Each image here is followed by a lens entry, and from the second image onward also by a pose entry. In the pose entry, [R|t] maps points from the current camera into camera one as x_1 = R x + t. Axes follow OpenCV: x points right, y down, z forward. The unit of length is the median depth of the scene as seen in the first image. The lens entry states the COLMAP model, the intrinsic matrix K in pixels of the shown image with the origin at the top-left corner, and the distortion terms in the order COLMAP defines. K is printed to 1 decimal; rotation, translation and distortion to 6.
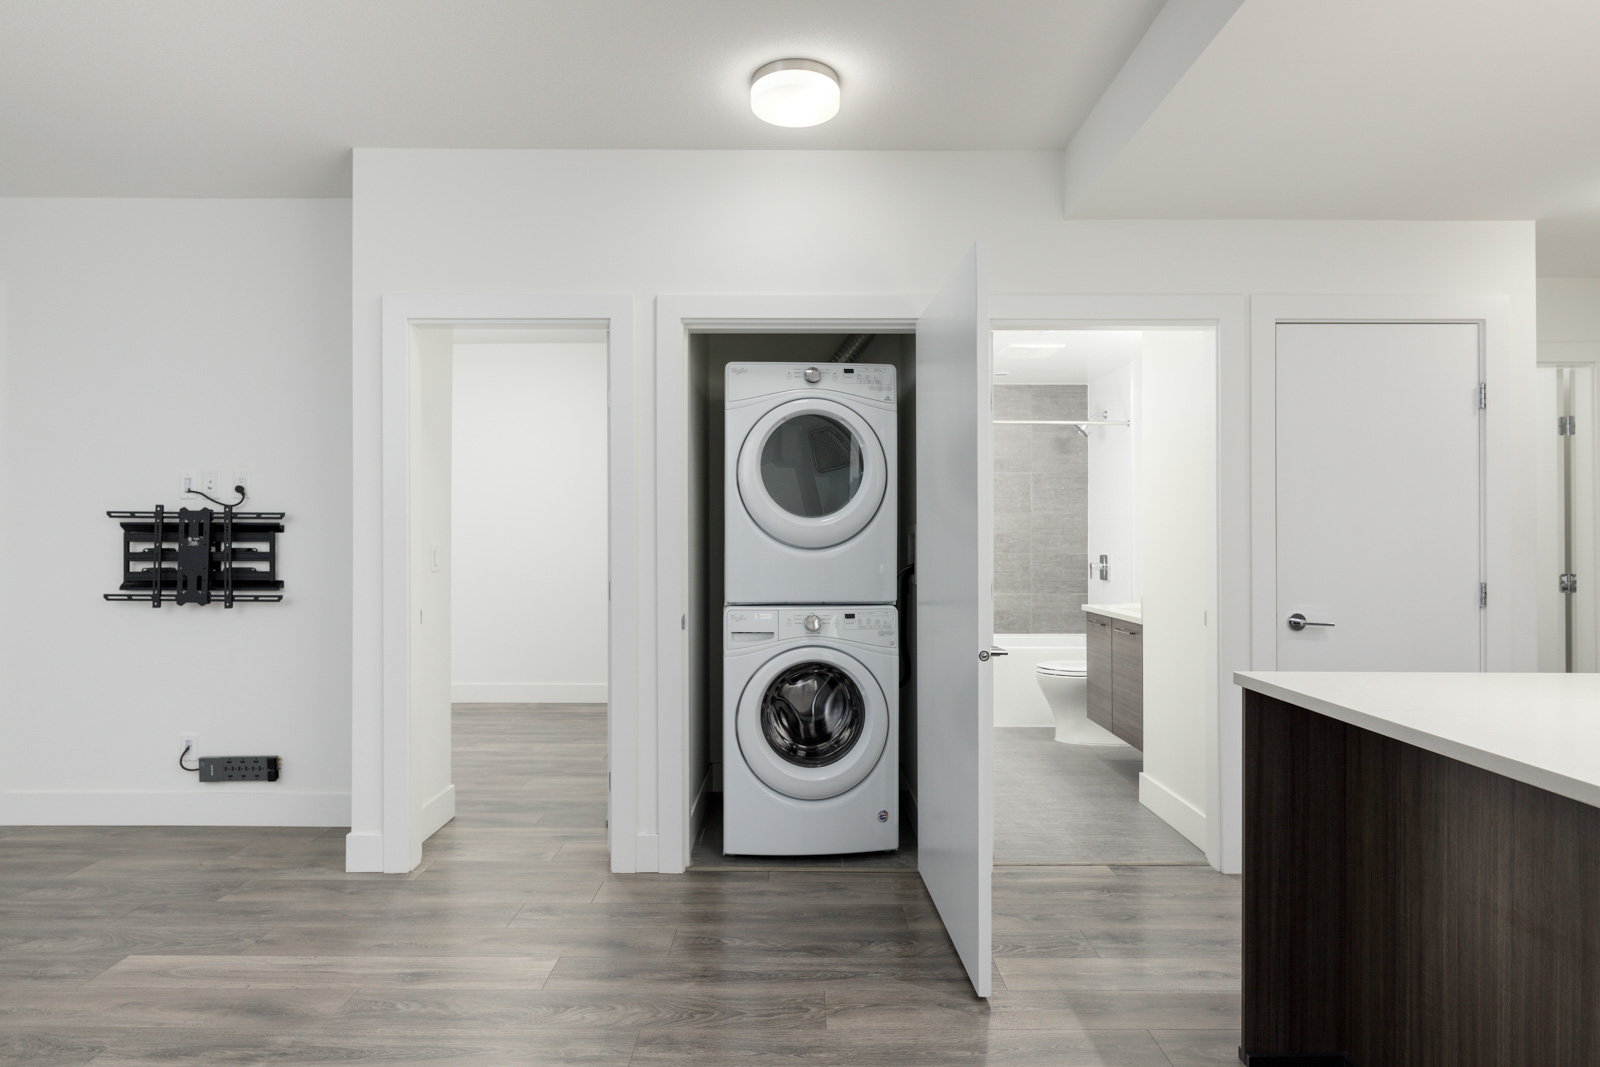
lens RADIAL K [[878.0, 0, 801.9], [0, 878.0, 532.4], [0, 0, 1]] dist [-0.002545, -0.000108]
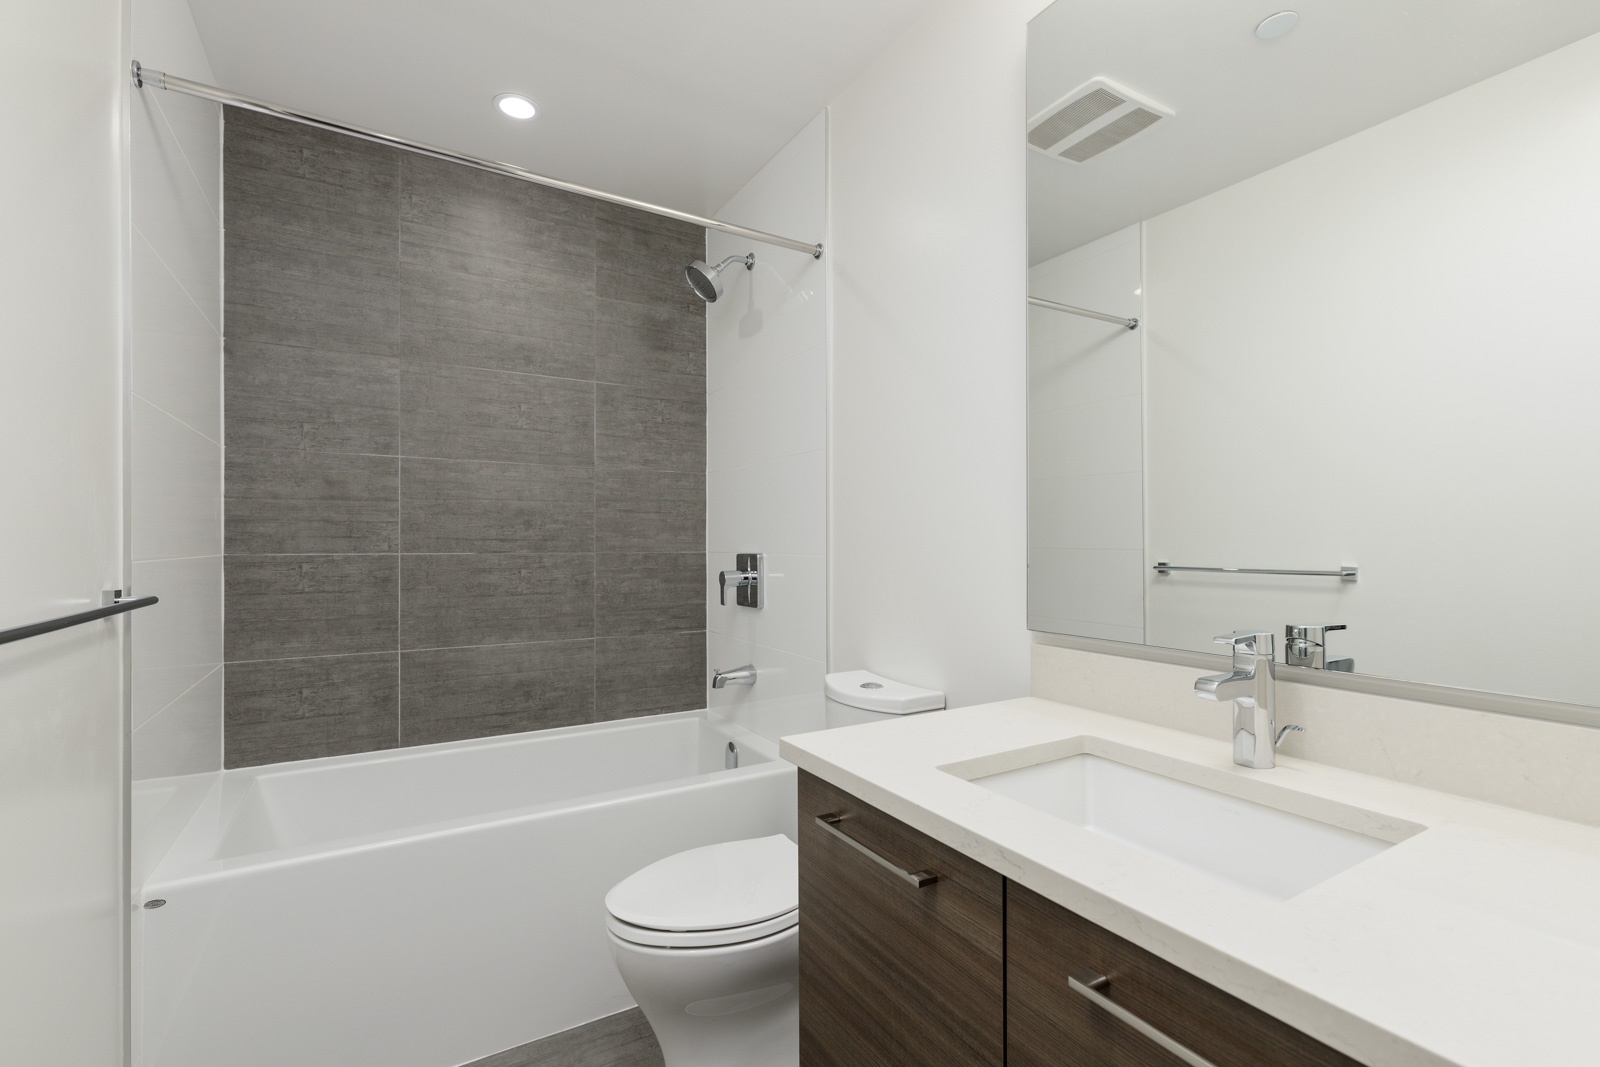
lens RADIAL K [[720.9, 0, 804.0], [0, 720.9, 535.4], [0, 0, 1]] dist [-0.000084, -0.000760]
pose [[0.857772, 0.000172, 0.514030, 0.158584], [-0.001507, 0.999996, 0.002180, 0.013782], [-0.514028, -0.002644, 0.857769, 0.609250]]
